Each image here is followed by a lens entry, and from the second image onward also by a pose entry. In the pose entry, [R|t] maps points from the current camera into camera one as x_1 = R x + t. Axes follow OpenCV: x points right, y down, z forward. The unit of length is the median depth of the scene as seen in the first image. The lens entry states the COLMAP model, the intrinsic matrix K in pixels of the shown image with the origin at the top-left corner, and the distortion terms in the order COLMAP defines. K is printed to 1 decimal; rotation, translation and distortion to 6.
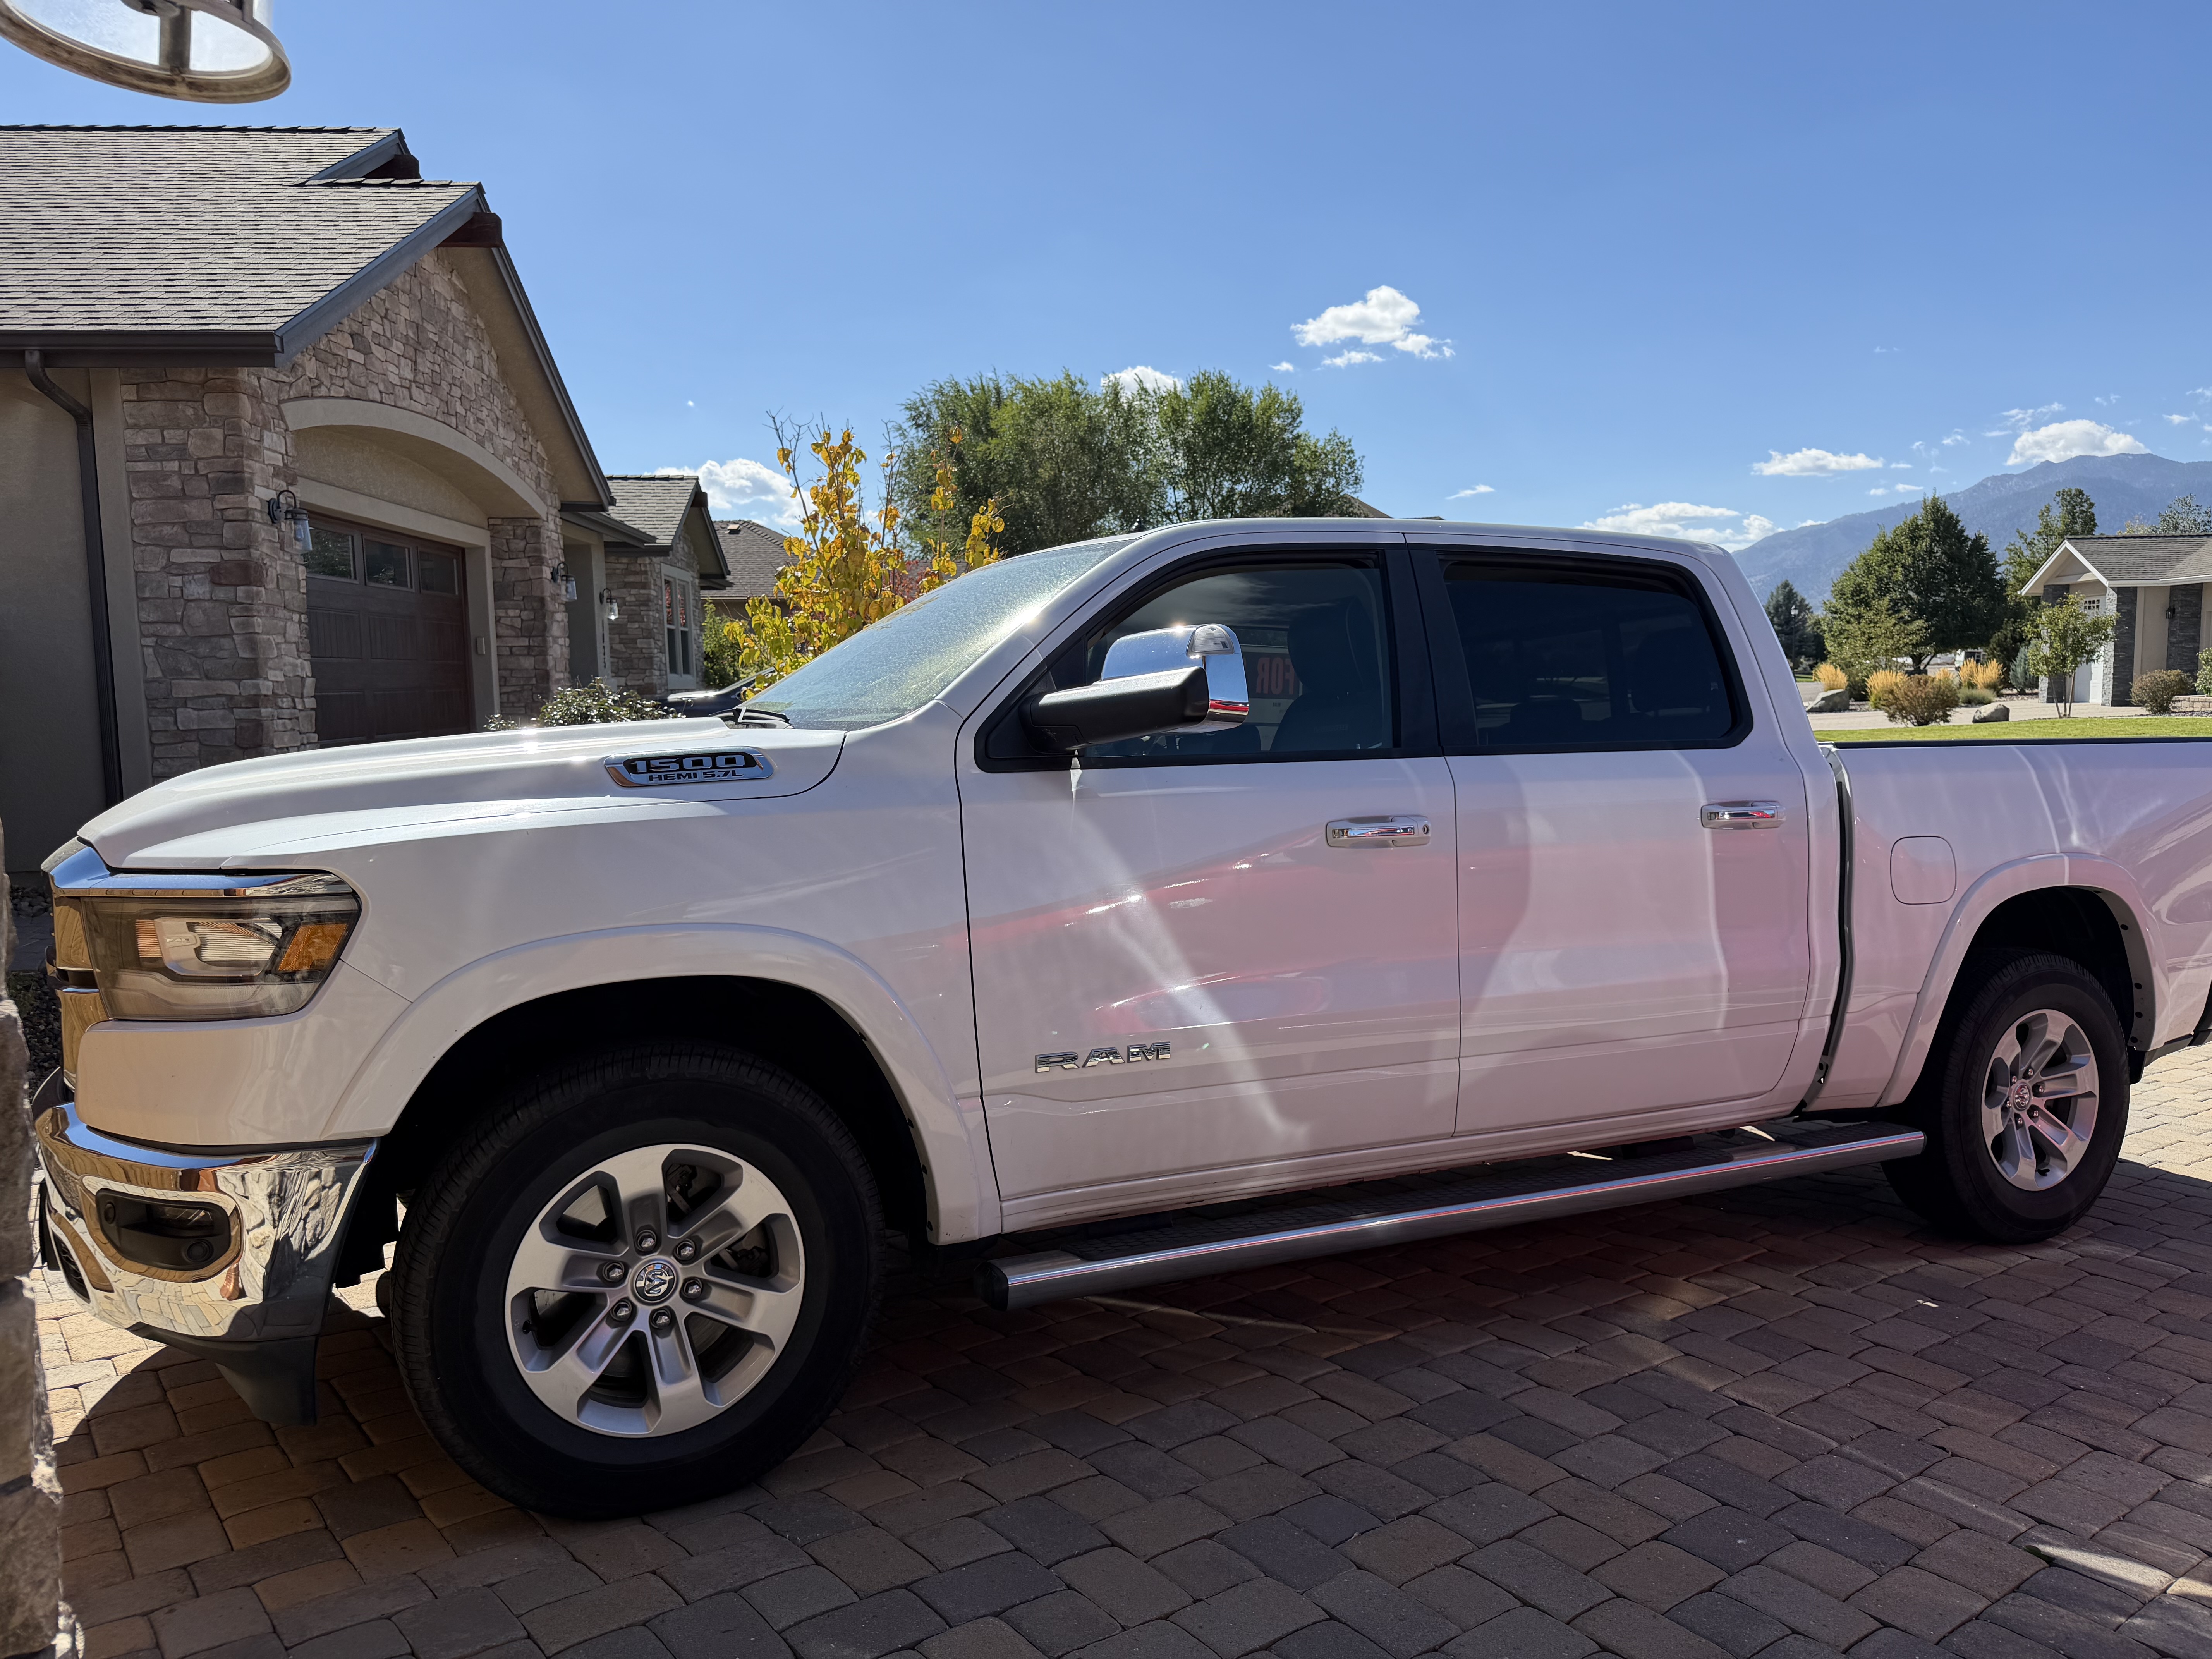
lens RADIAL K [[1556.3, 0, 1116.8], [0, 1556.3, 835.1], [0, 0, 1]] dist [0.009881, -0.013232]
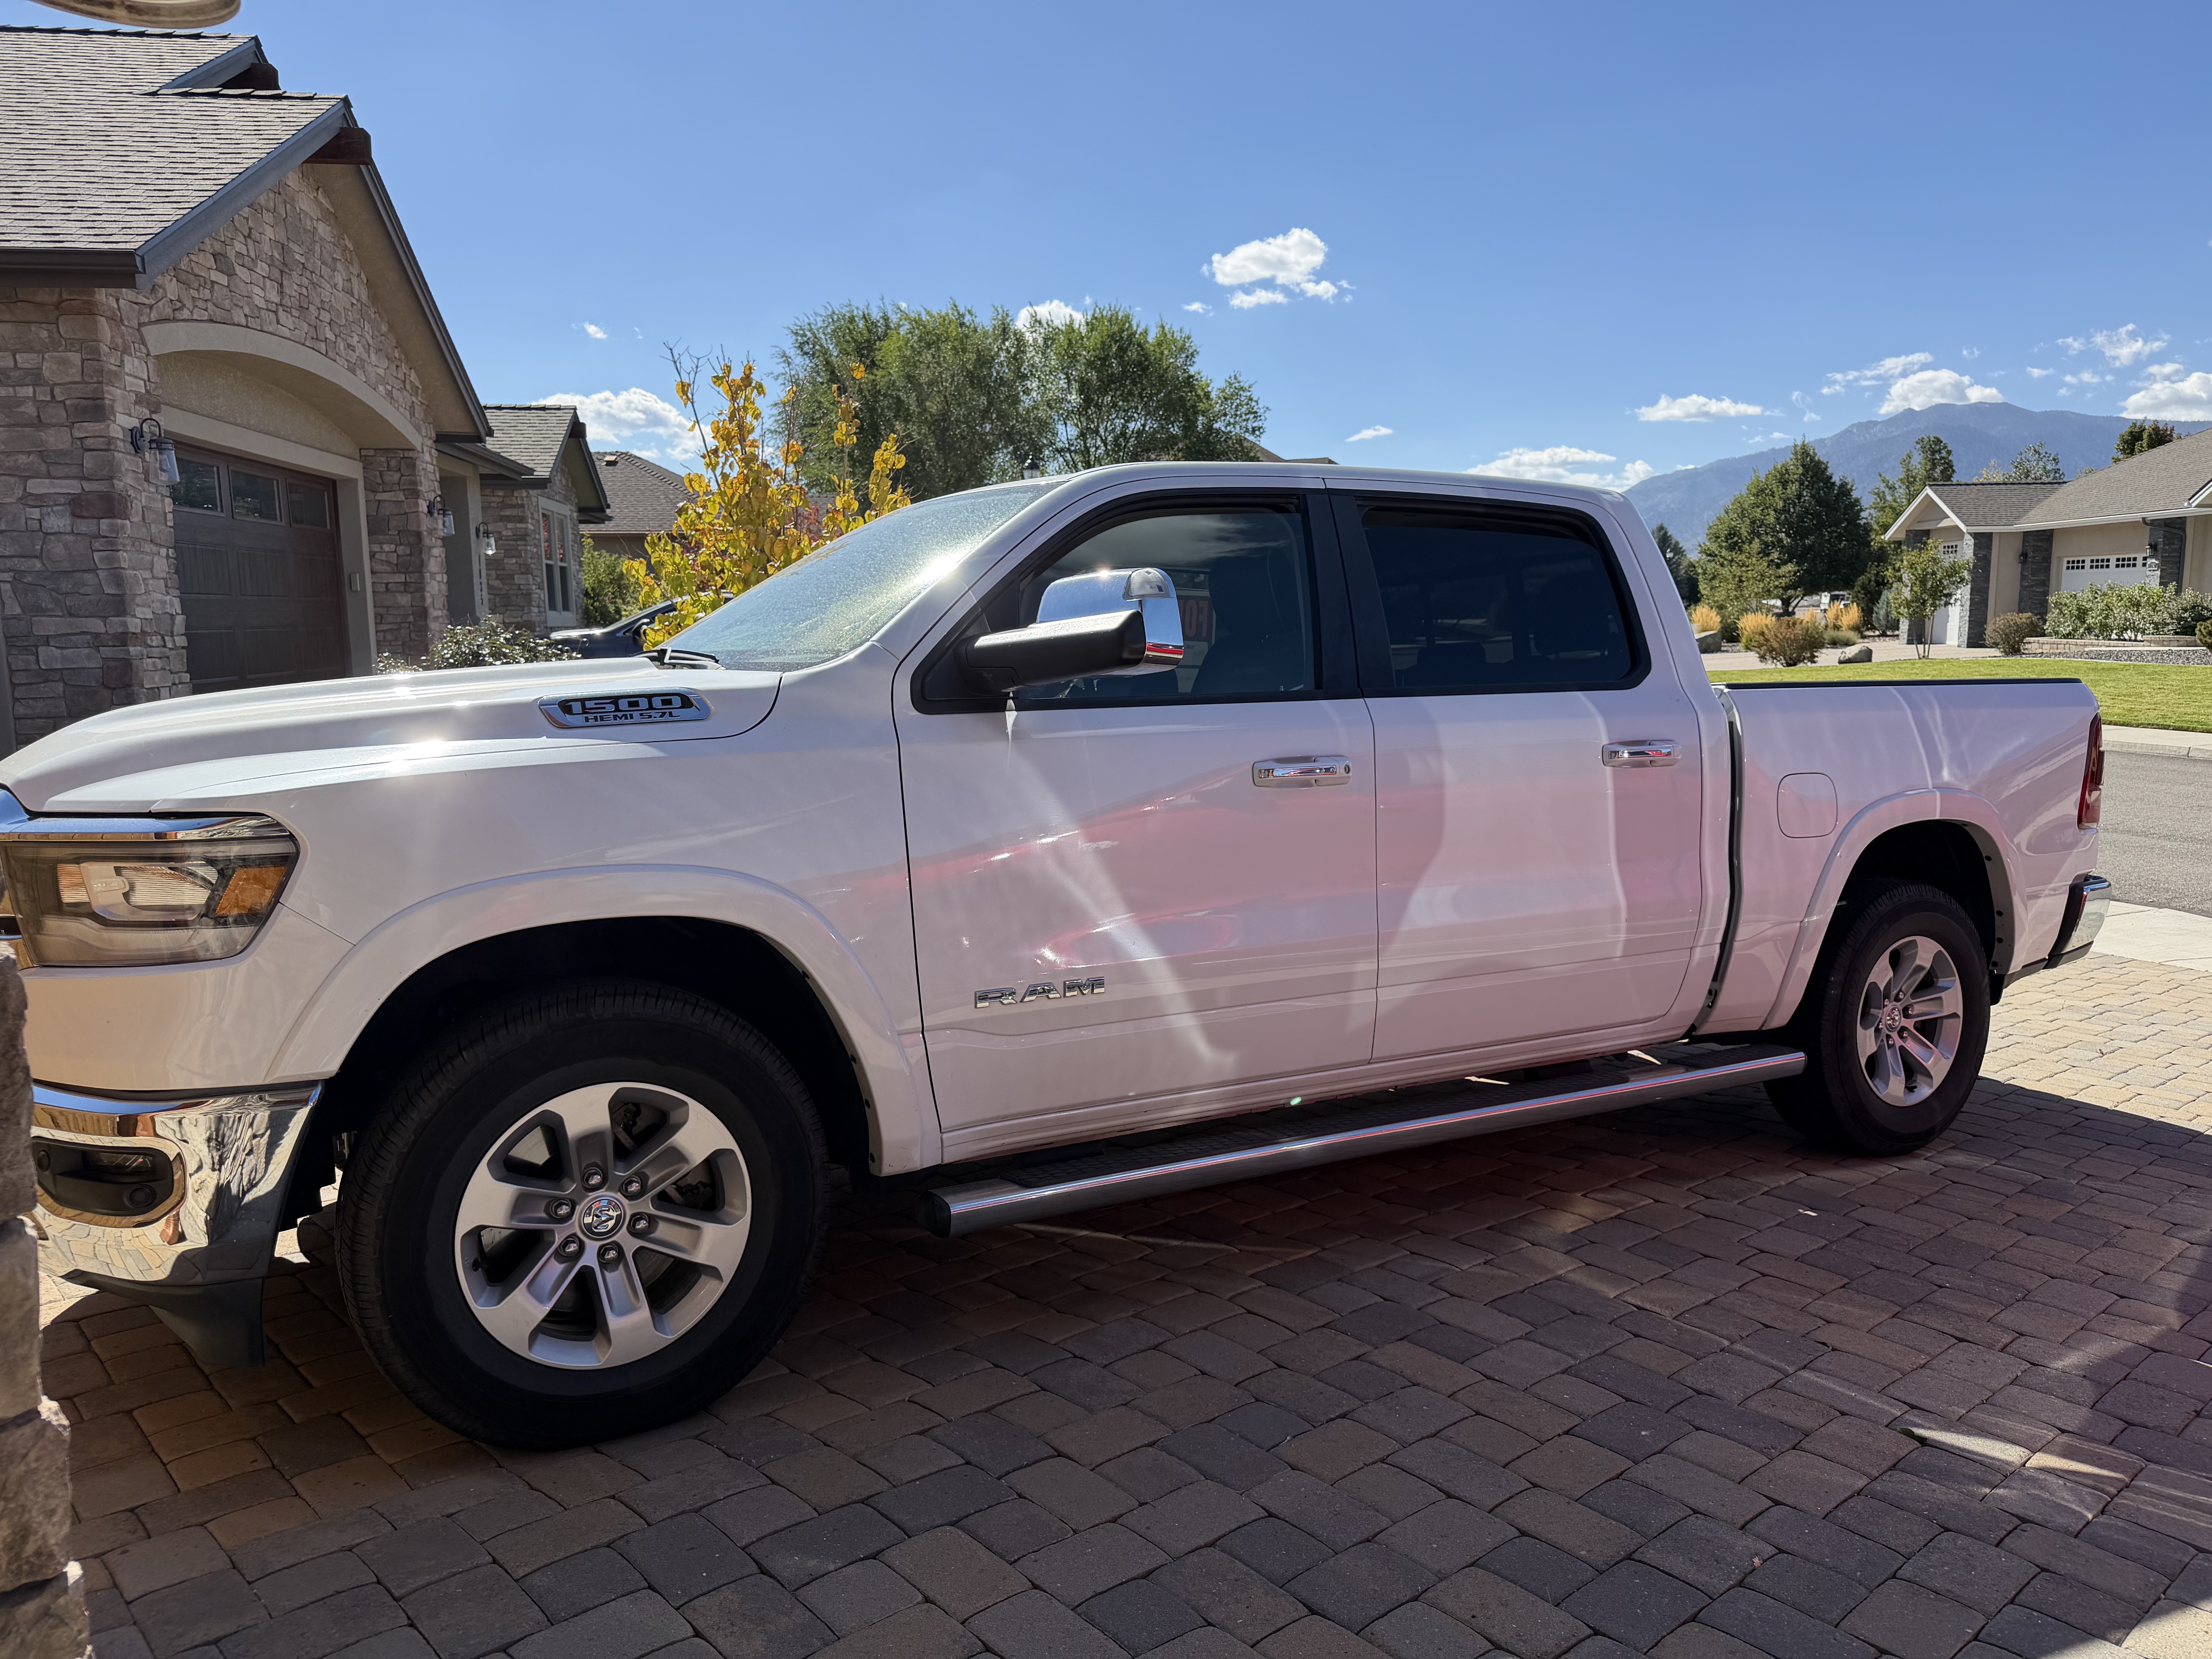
lens RADIAL K [[1556.3, 0, 1116.8], [0, 1556.3, 835.1], [0, 0, 1]] dist [0.009881, -0.013232]
pose [[0.997481, -0.006413, 0.070646, -0.021385], [0.003694, 0.999250, 0.038547, 0.000187], [-0.070840, -0.038189, 0.996756, -0.016090]]
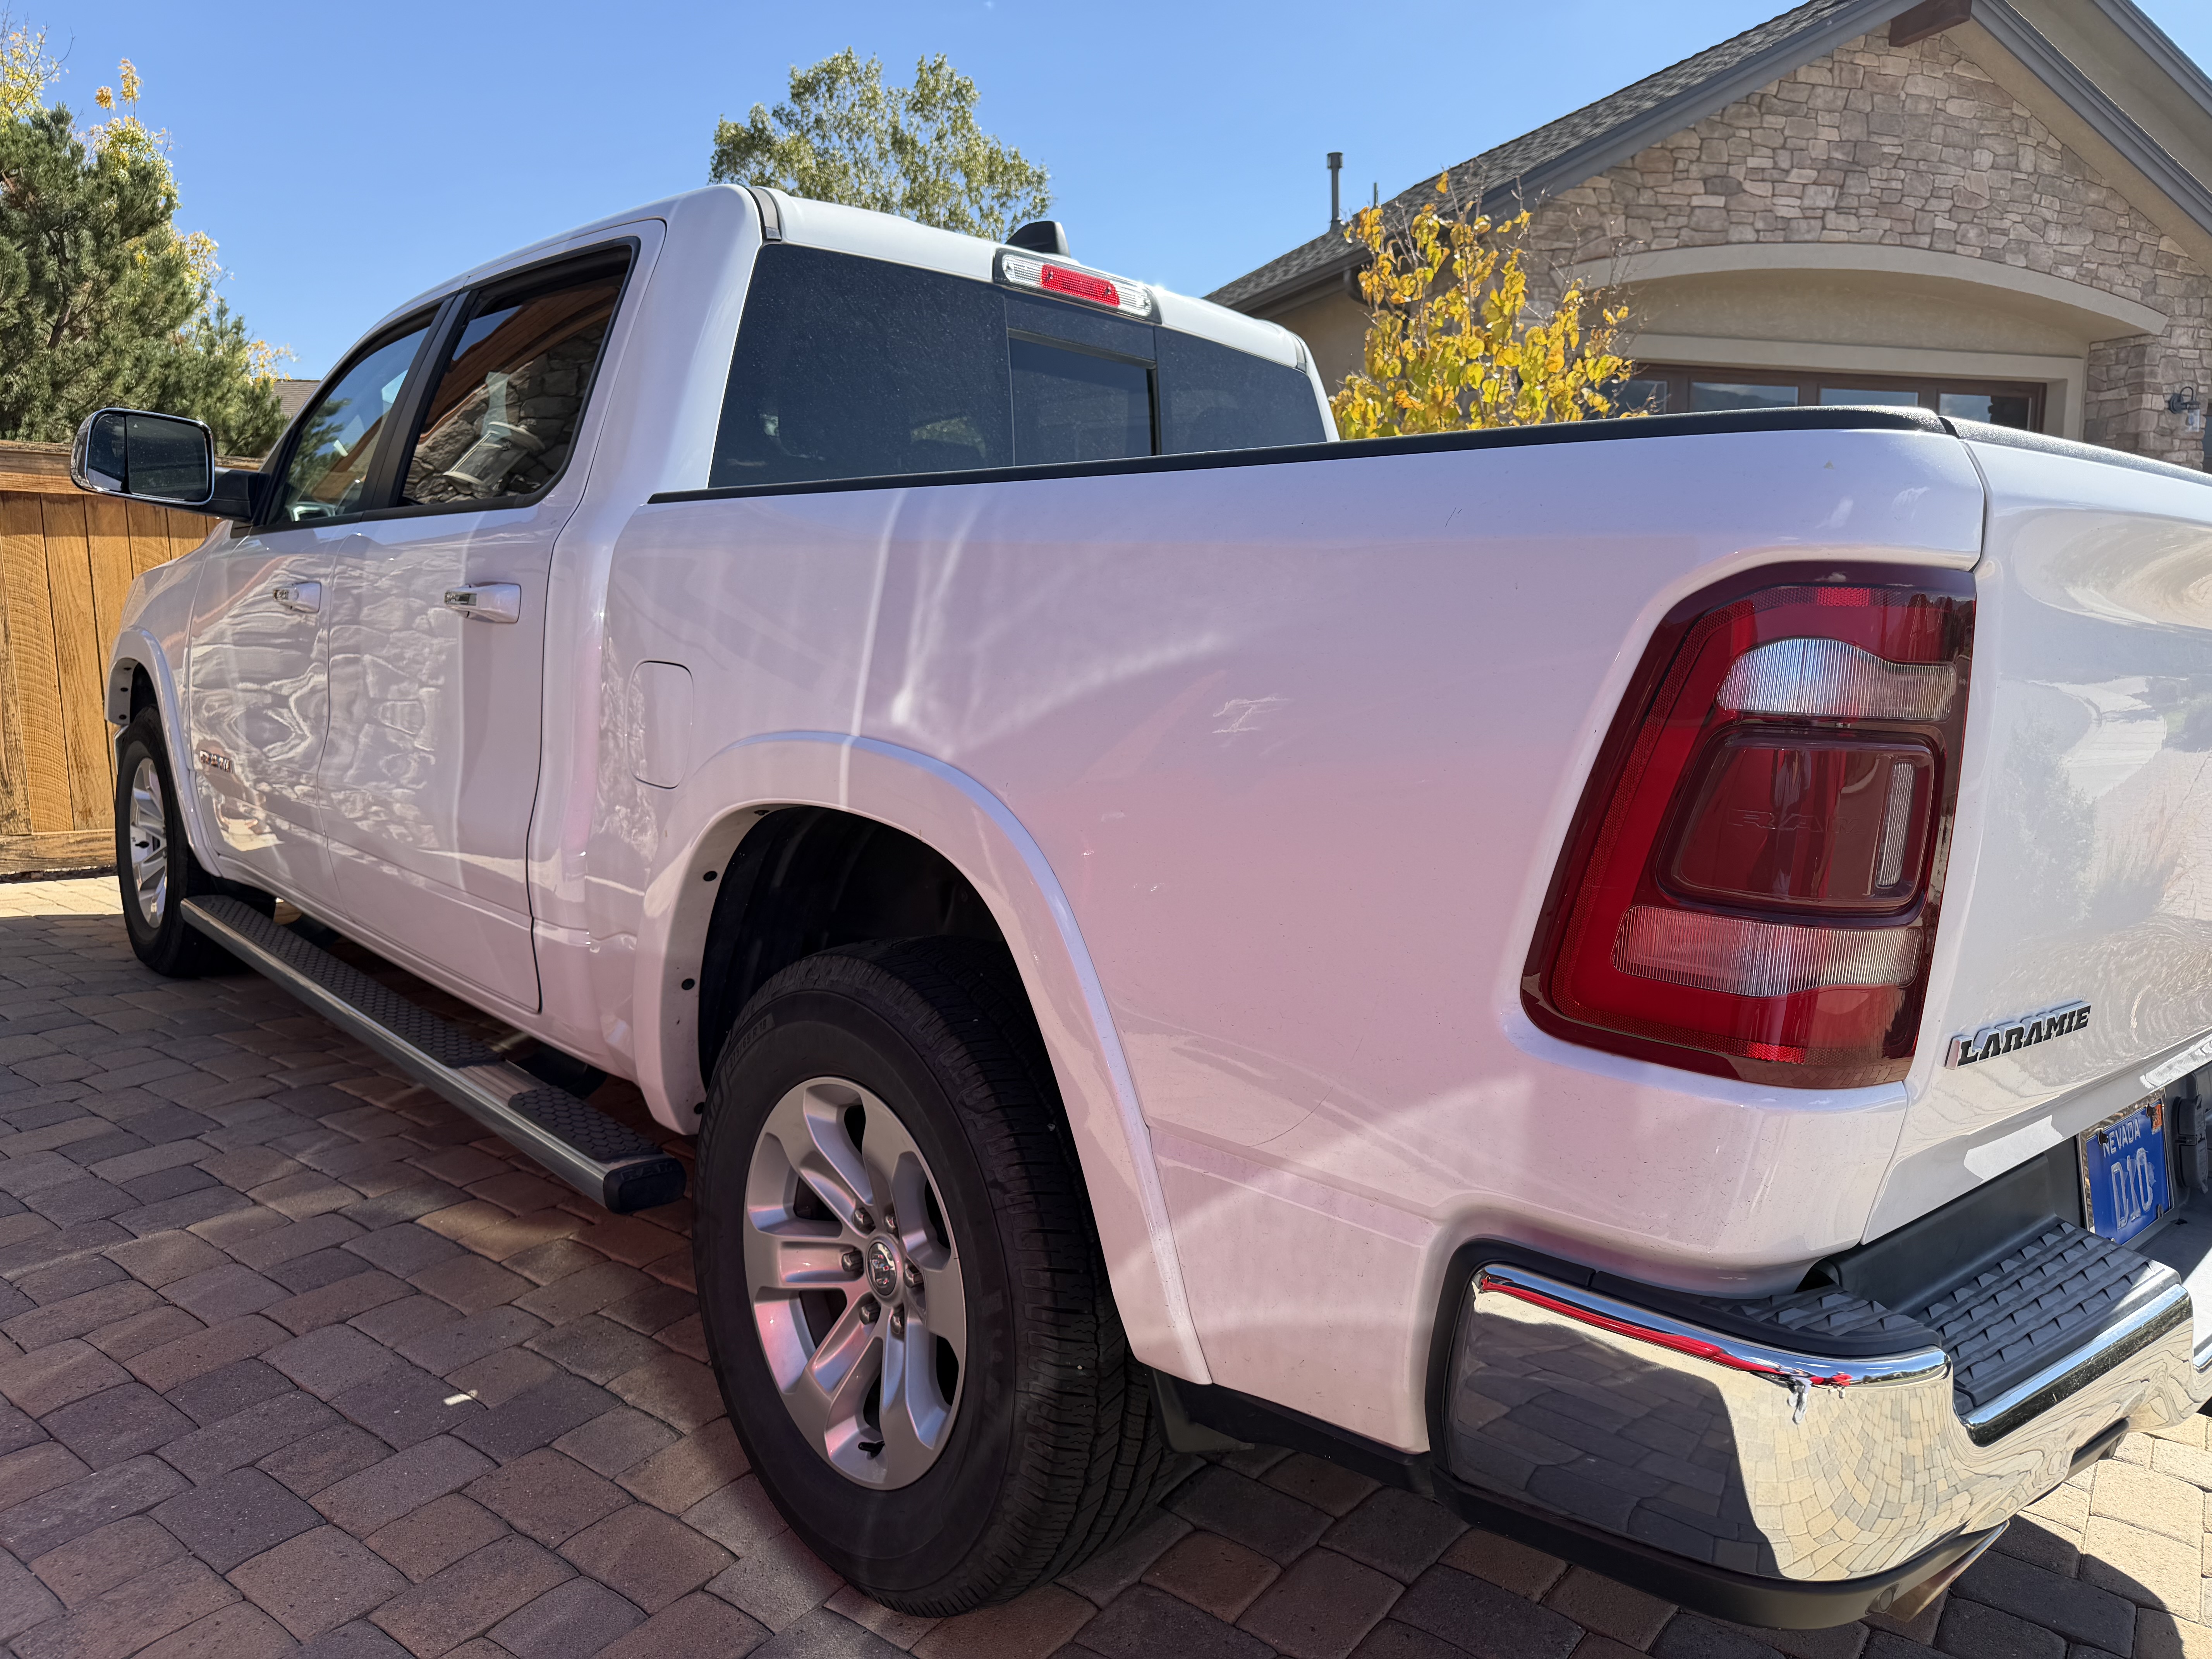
lens RADIAL K [[1556.3, 0, 1116.8], [0, 1556.3, 835.1], [0, 0, 1]] dist [0.009881, -0.013232]
pose [[0.296708, 0.156222, -0.942104, 1.037589], [-0.090739, 0.986677, 0.135036, -0.025840], [0.950648, 0.045419, 0.306930, 0.945504]]
